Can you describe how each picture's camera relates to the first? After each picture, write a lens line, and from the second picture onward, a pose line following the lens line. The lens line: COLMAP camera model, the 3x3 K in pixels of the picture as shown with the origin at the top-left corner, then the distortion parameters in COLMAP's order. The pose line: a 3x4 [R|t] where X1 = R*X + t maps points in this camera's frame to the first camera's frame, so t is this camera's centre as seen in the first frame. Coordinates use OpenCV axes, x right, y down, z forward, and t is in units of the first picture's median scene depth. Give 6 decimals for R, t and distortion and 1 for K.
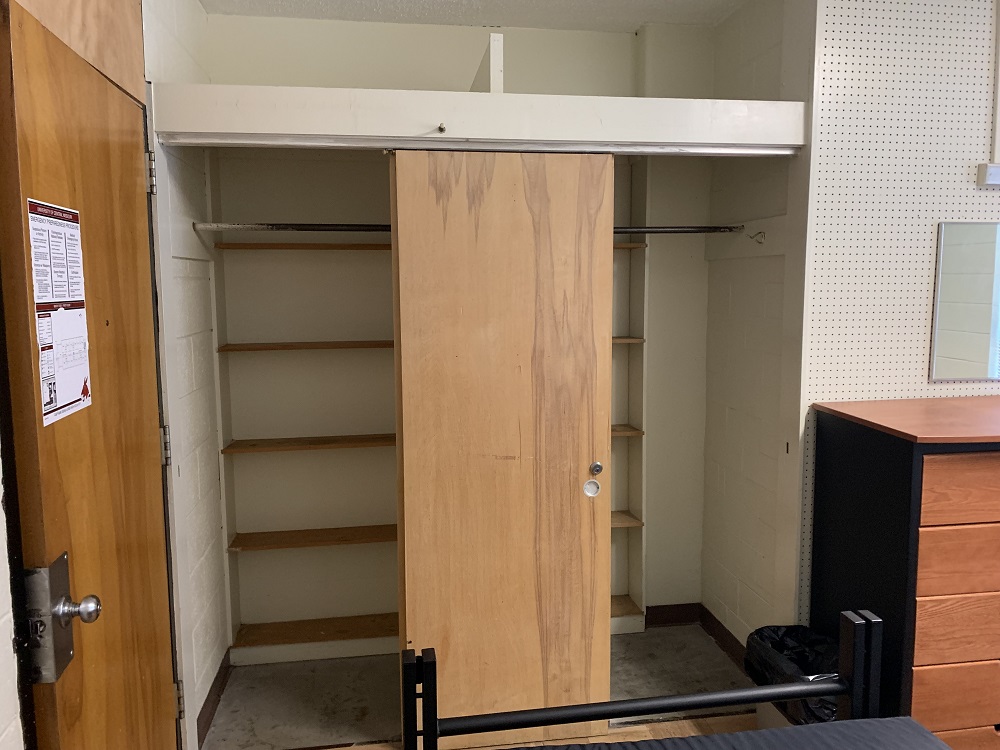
lens RADIAL K [[753.5, 0, 506.3], [0, 753.5, 373.2], [0, 0, 1]] dist [0.037227, -0.045367]
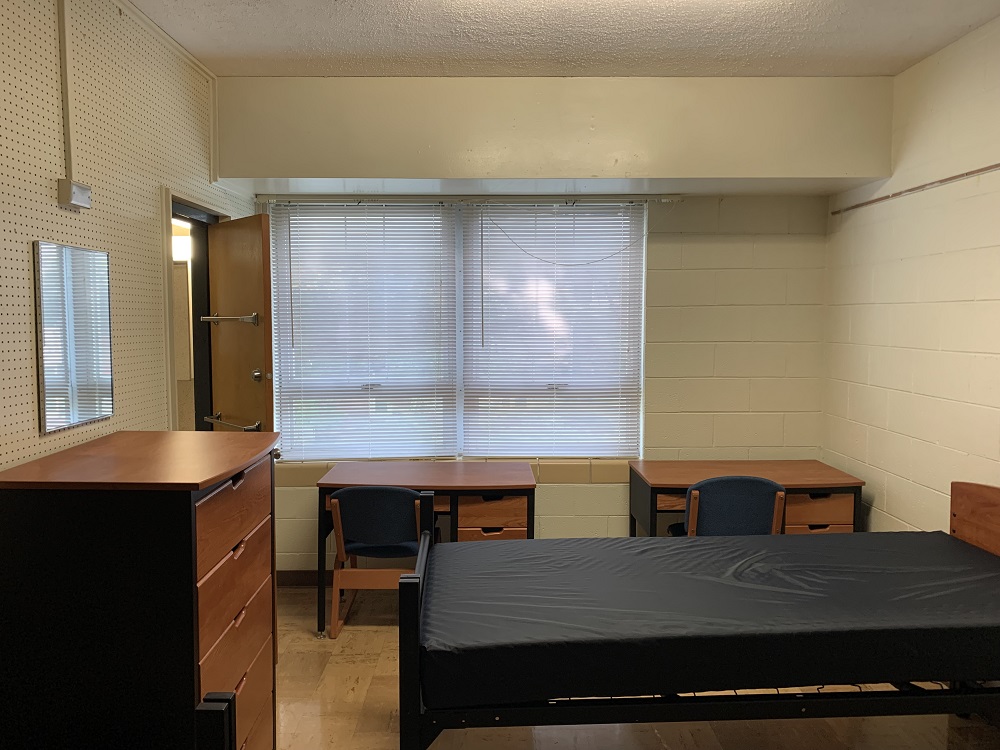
lens RADIAL K [[753.5, 0, 517.4], [0, 753.5, 374.1], [0, 0, 1]] dist [0.037227, -0.045367]
pose [[0.151289, -0.069535, 0.986041, -0.175885], [0.113736, 0.992122, 0.052513, -0.039327], [-0.981924, 0.104203, 0.158006, 0.375271]]
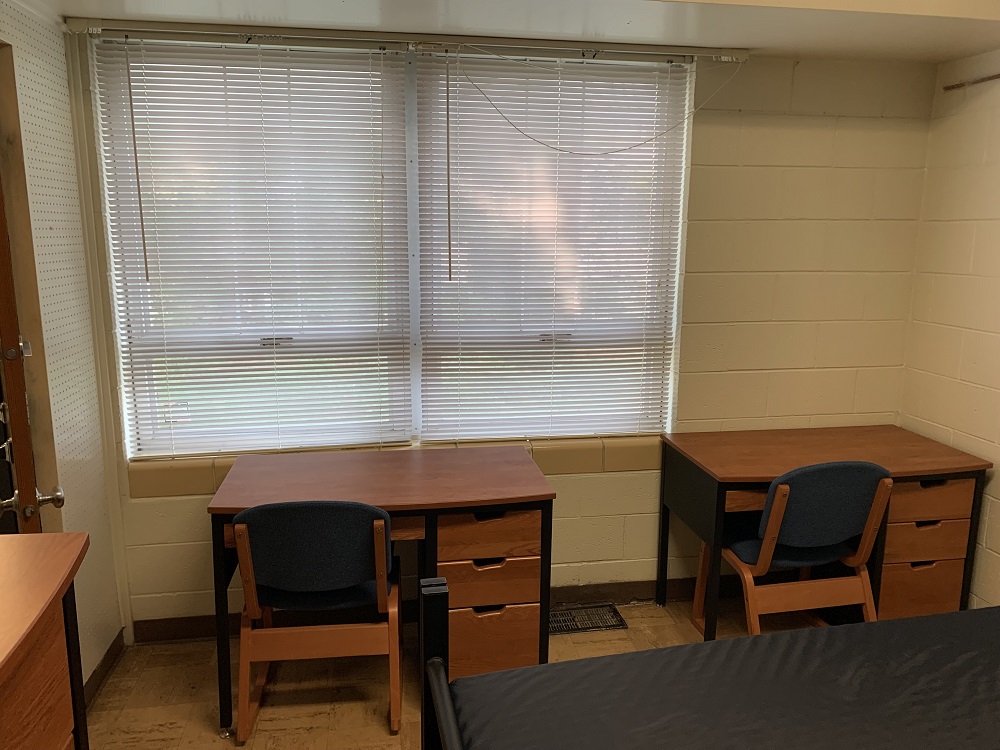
lens RADIAL K [[753.5, 0, 504.2], [0, 753.5, 390.3], [0, 0, 1]] dist [0.037227, -0.045367]
pose [[-0.009744, -0.193202, 0.981111, 0.379355], [0.109726, 0.975026, 0.193094, -0.070261], [-0.993914, 0.109535, 0.011699, 0.655624]]
